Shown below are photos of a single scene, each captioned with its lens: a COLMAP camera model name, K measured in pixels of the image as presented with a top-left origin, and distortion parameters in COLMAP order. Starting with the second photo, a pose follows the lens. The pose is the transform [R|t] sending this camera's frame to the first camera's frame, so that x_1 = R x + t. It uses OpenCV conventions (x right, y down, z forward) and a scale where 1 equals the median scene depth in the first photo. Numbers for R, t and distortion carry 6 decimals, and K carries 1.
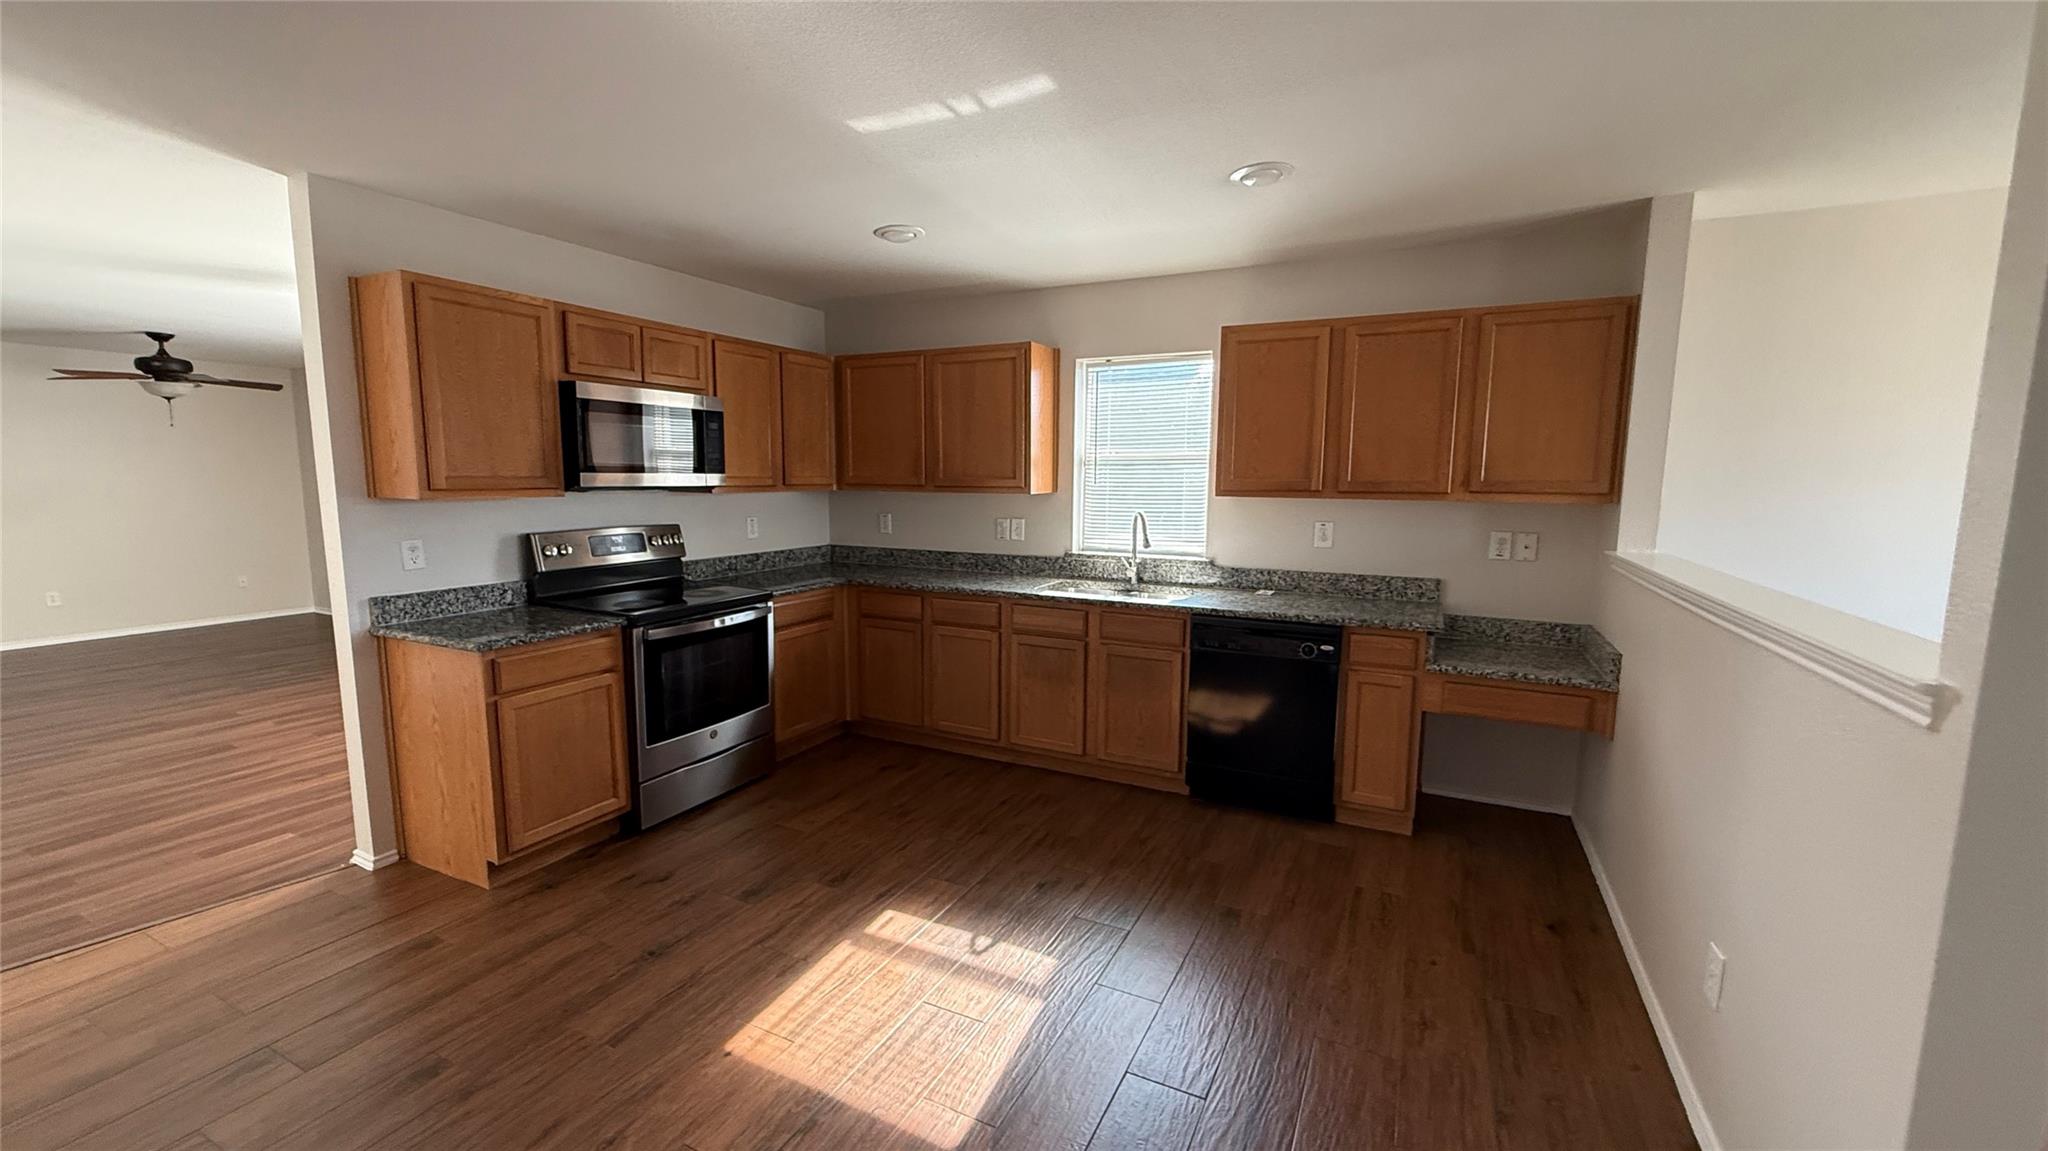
lens RADIAL K [[813.2, 0, 1020.3], [0, 813.2, 577.9], [0, 0, 1]] dist [-0.002118, -0.000158]
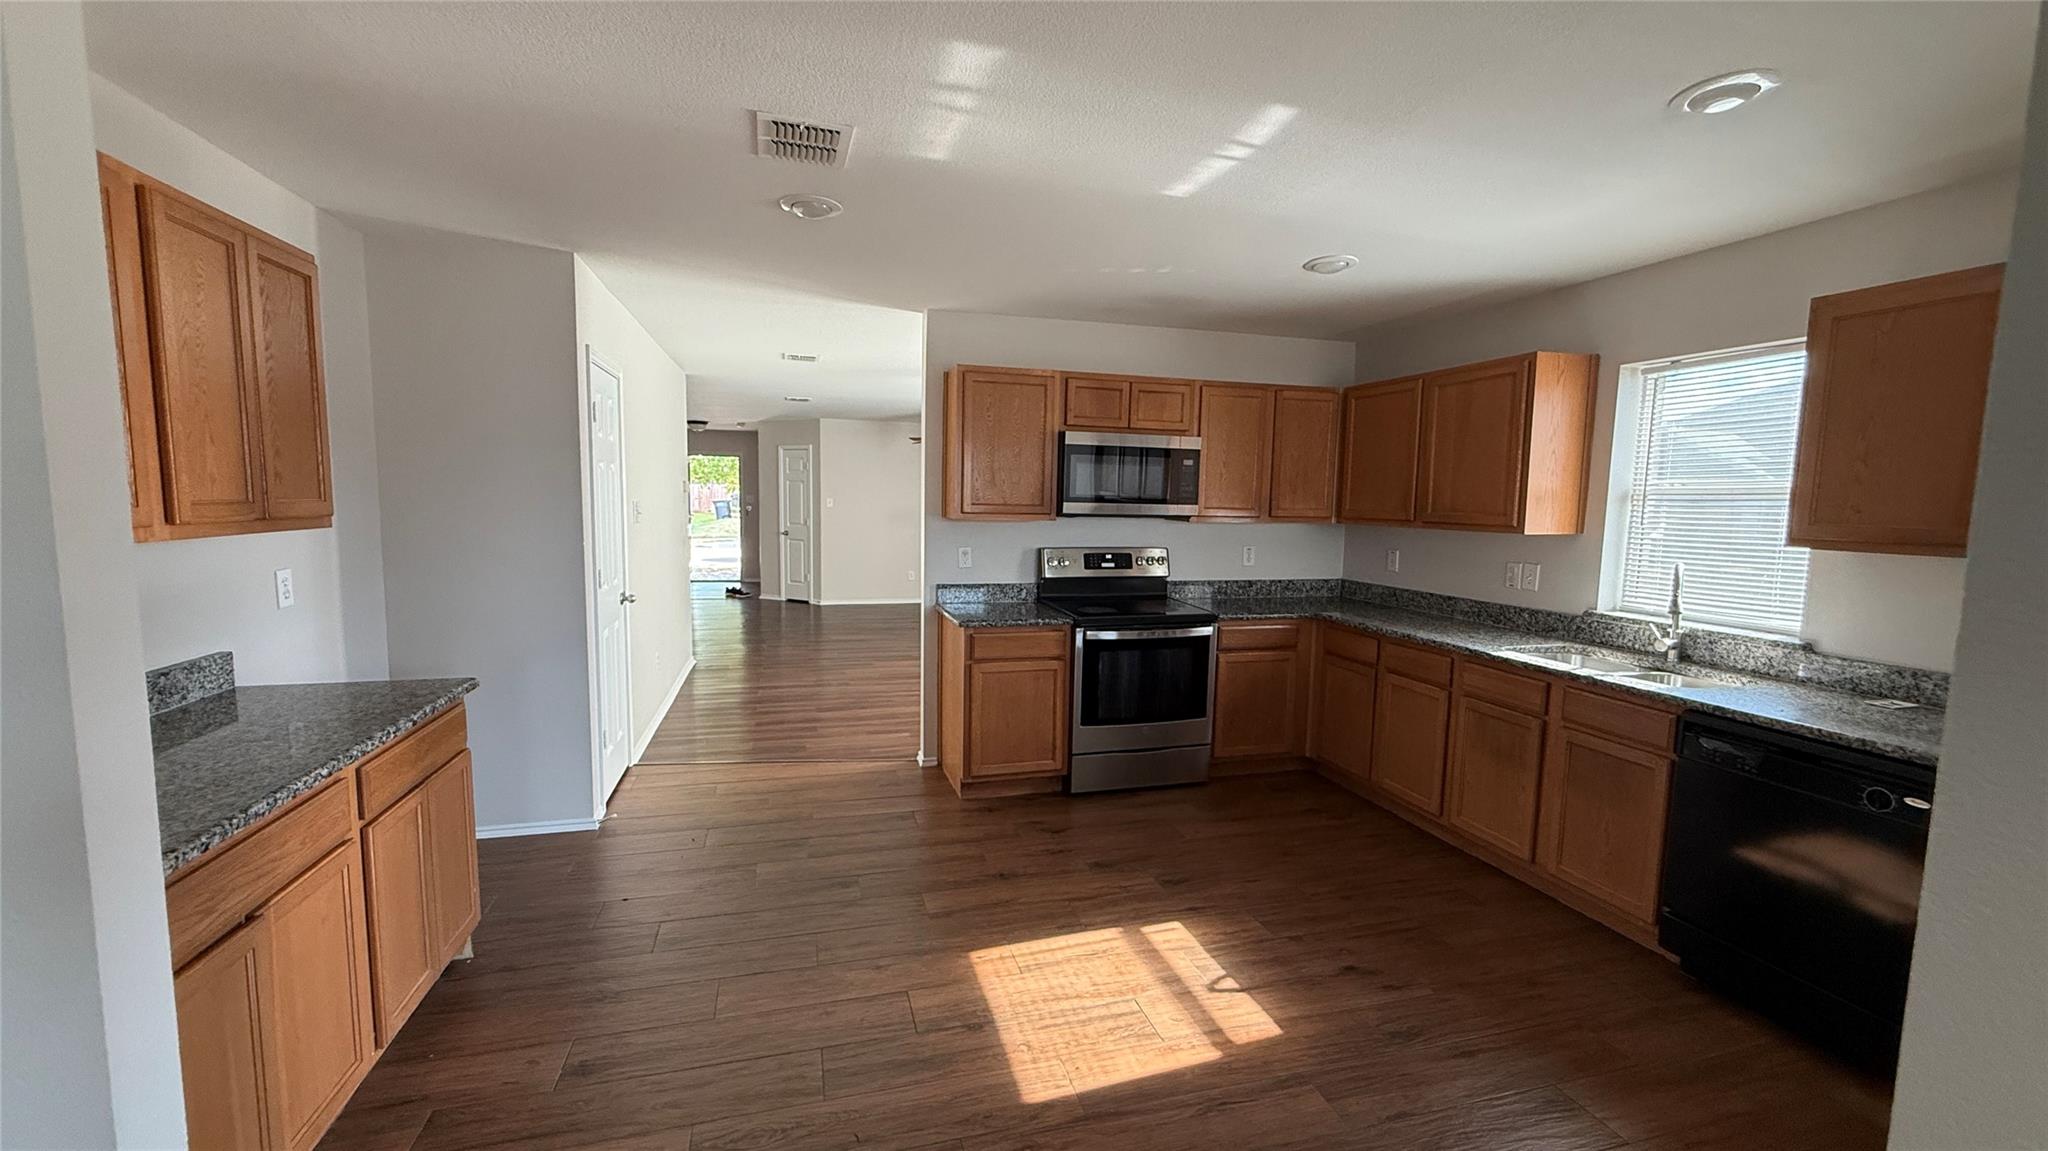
lens RADIAL K [[813.2, 0, 1021.7], [0, 813.2, 578.7], [0, 0, 1]] dist [-0.002118, -0.000158]
pose [[0.674554, 0.079747, -0.733905, 0.323551], [-0.108179, 0.994094, 0.008589, -0.011852], [0.730256, 0.073599, 0.679197, 0.081340]]
